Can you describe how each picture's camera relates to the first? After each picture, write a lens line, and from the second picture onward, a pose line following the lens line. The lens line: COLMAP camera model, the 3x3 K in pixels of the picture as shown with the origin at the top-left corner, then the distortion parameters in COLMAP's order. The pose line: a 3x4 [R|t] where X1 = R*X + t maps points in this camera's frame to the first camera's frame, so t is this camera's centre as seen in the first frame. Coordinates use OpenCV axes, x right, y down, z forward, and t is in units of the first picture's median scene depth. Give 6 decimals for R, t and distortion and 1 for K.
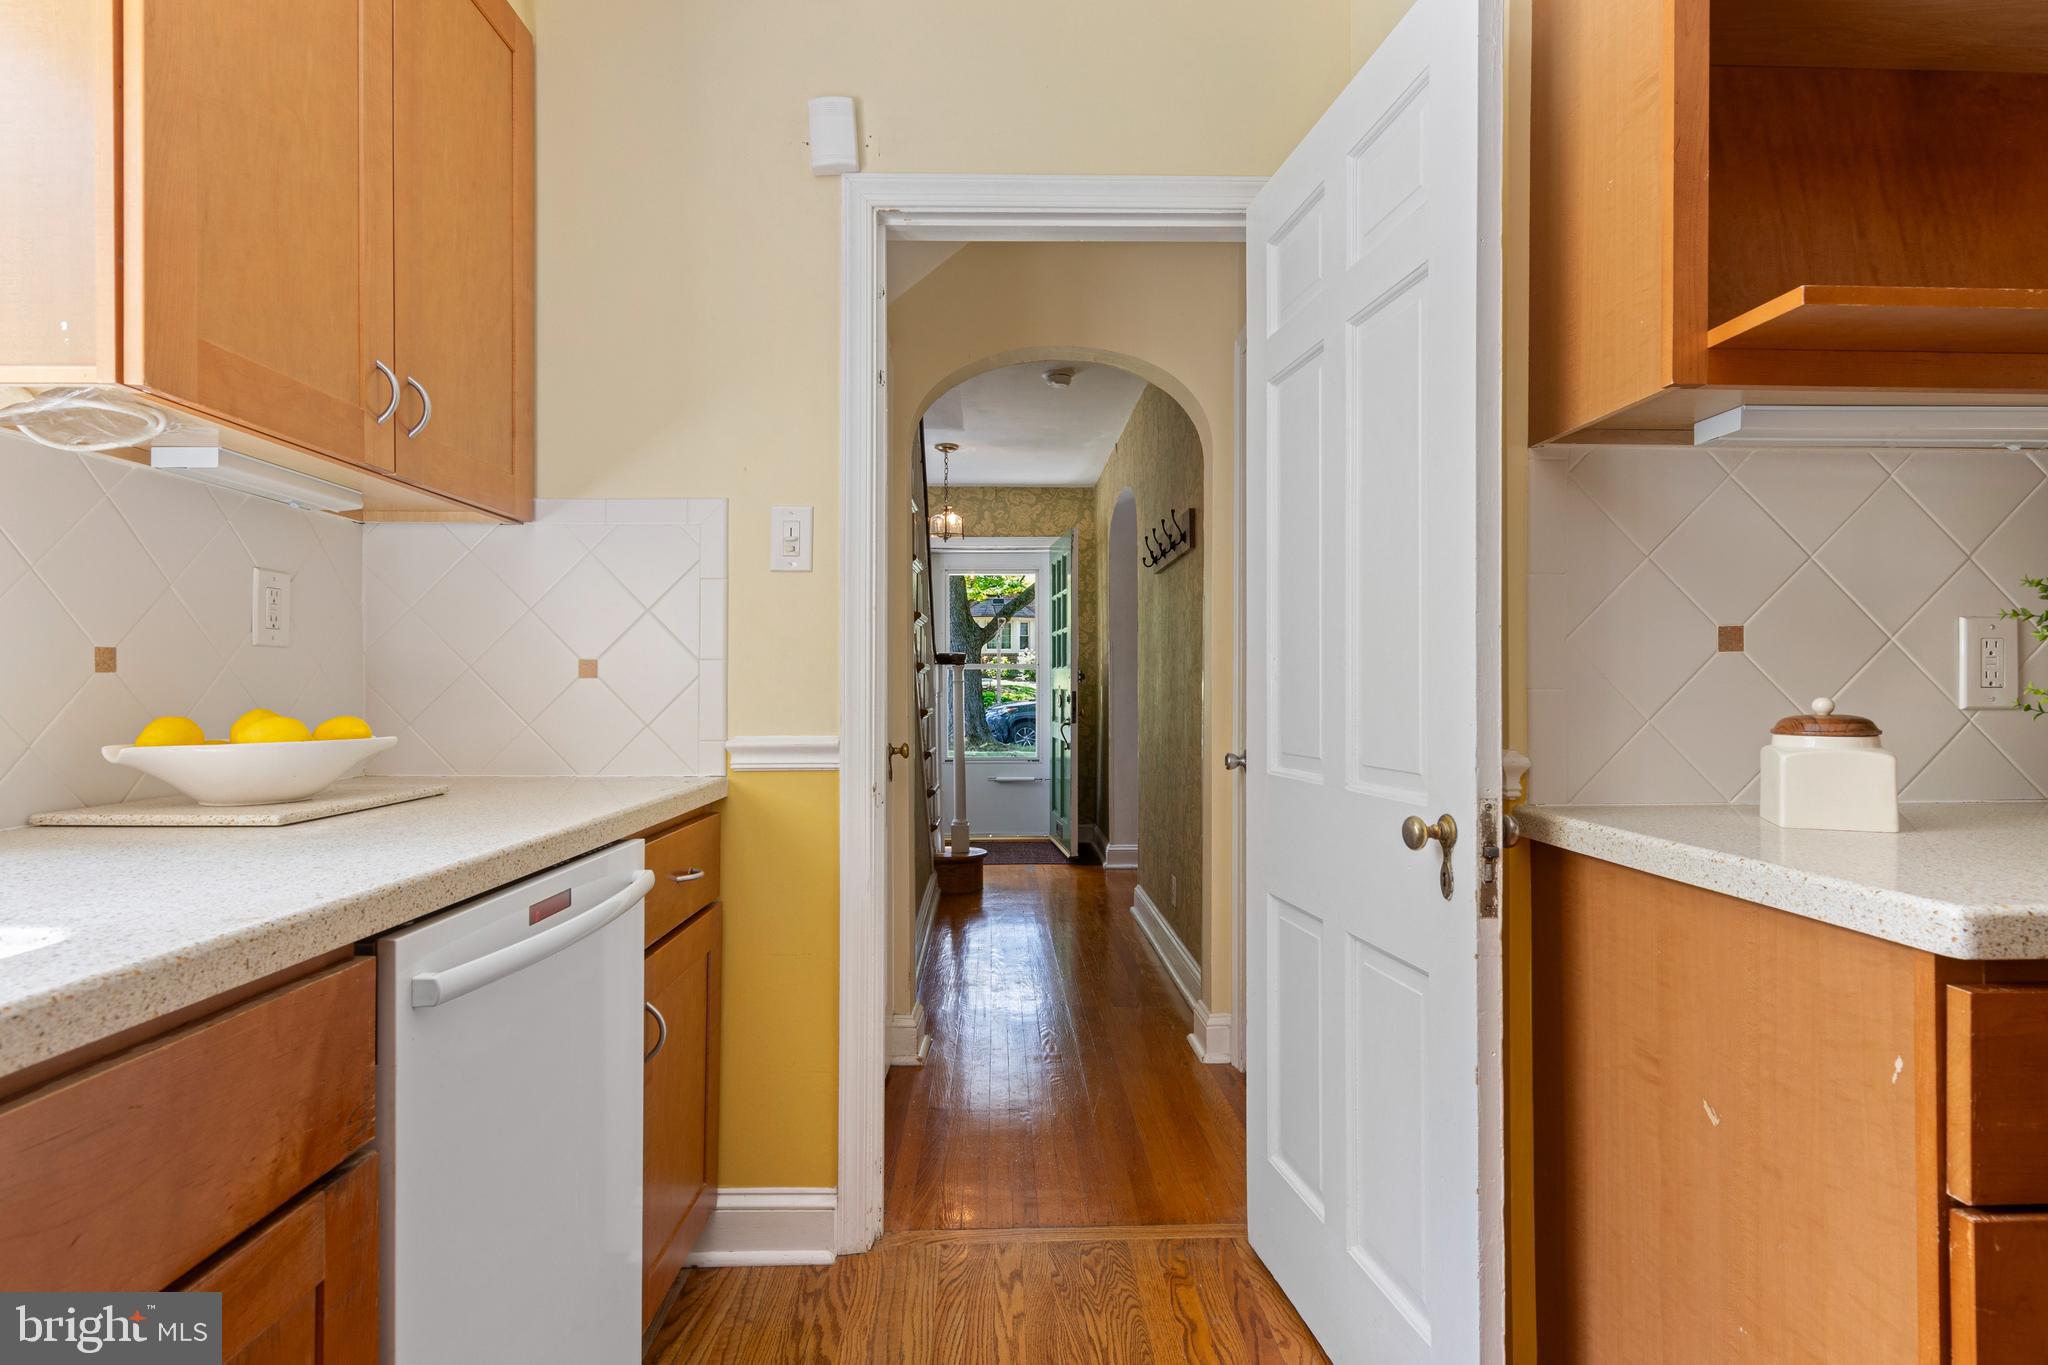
lens RADIAL K [[1052.7, 0, 1030.2], [0, 1052.7, 676.4], [0, 0, 1]] dist [0.014829, -0.007352]
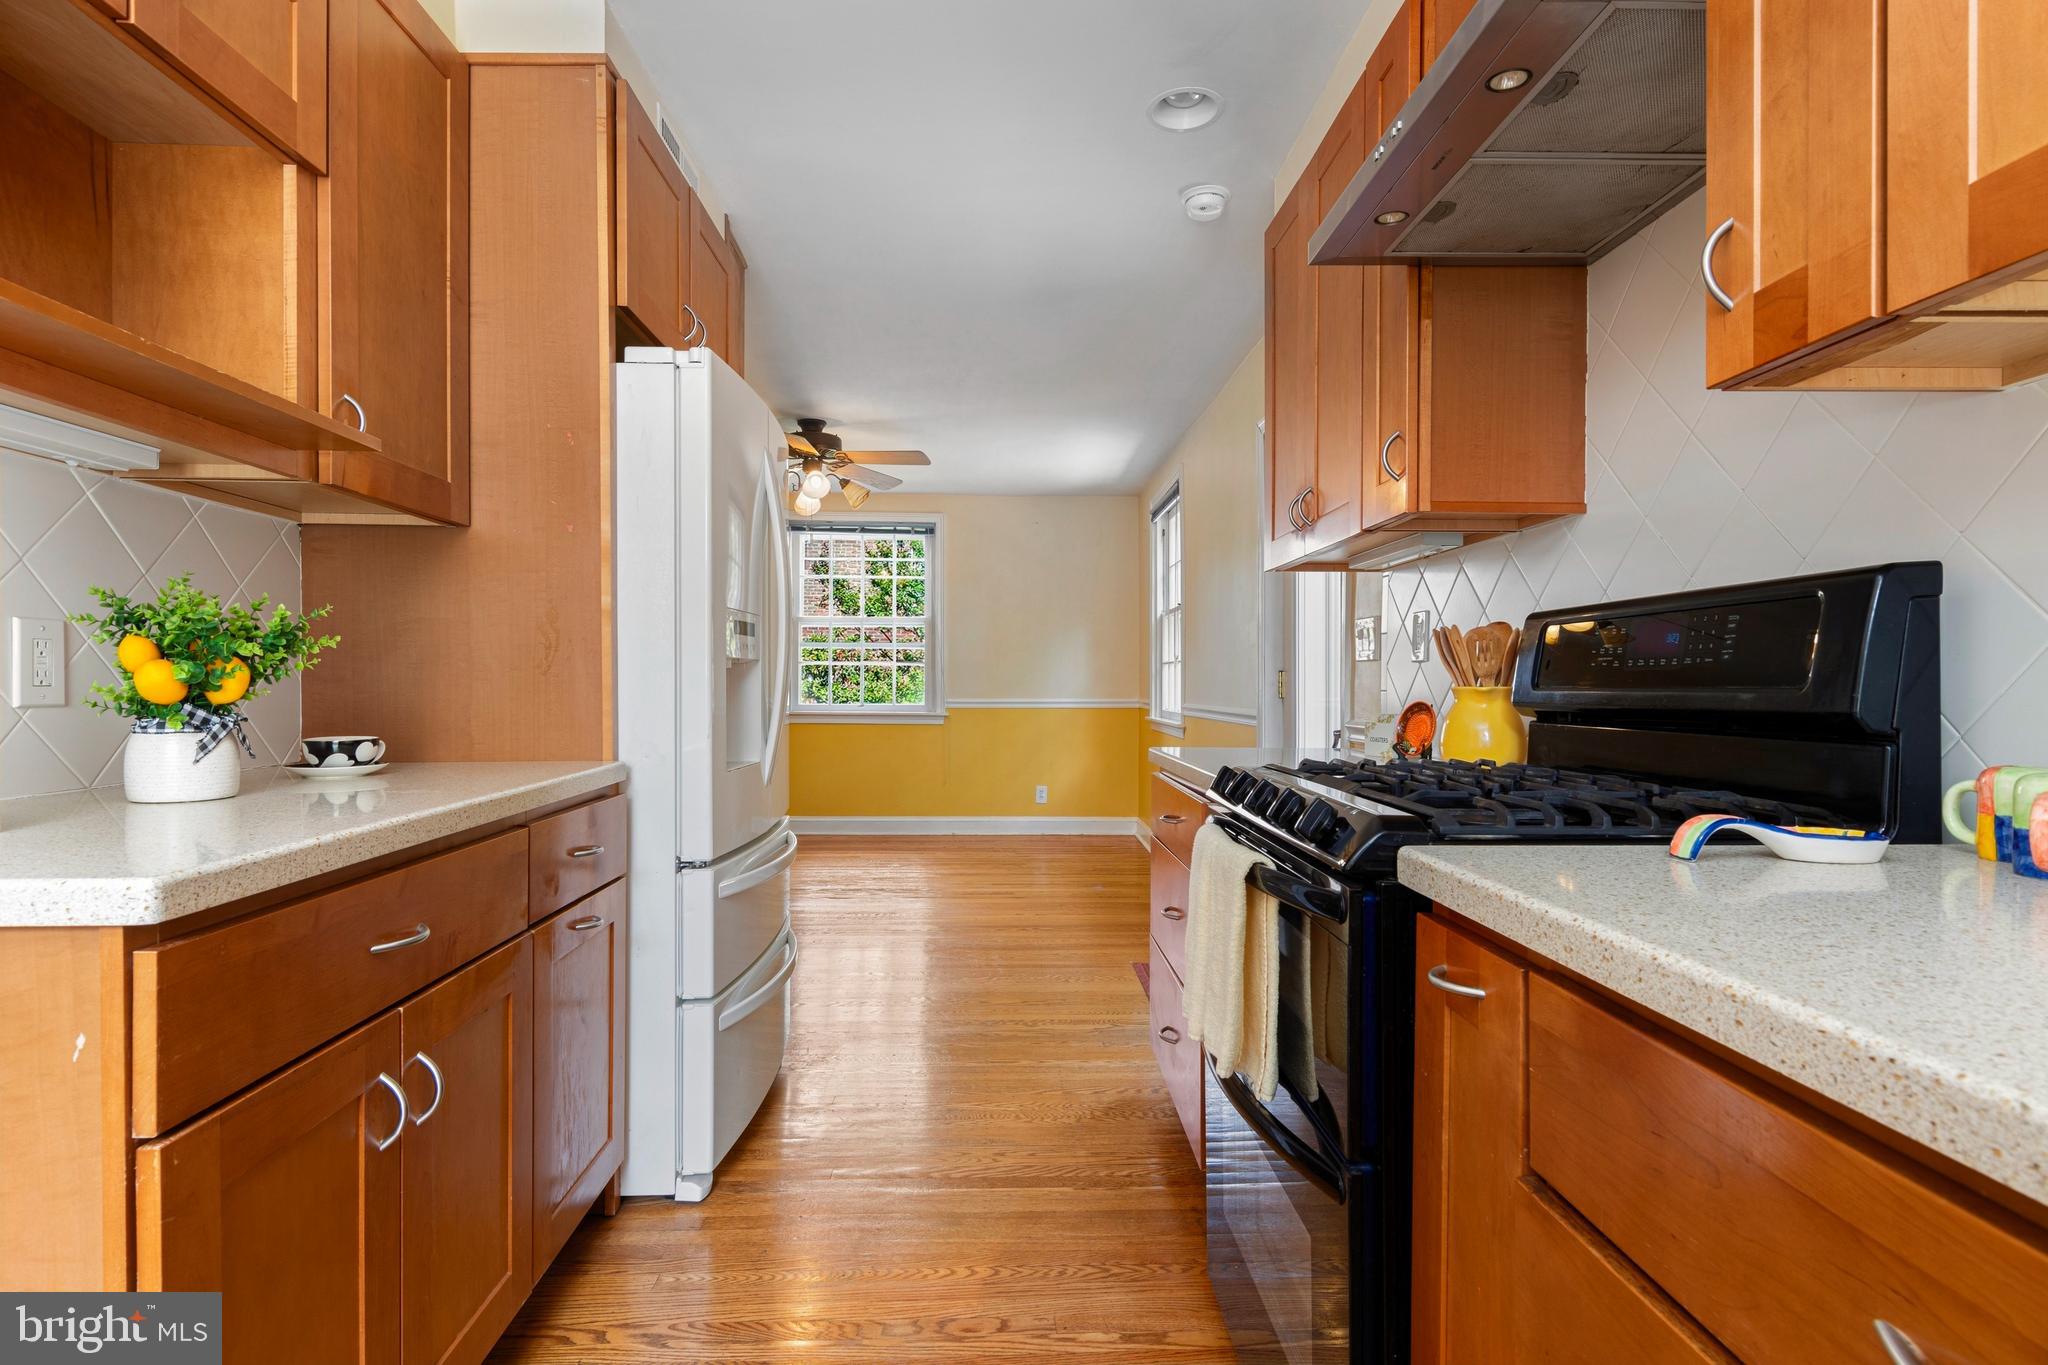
lens RADIAL K [[1052.7, 0, 1018.9], [0, 1052.7, 684.1], [0, 0, 1]] dist [0.014829, -0.007352]
pose [[0.000771, -0.003800, 0.999992, -0.254478], [-0.005335, 0.999979, 0.003804, -0.001120], [-0.999985, -0.005338, 0.000750, 0.064395]]
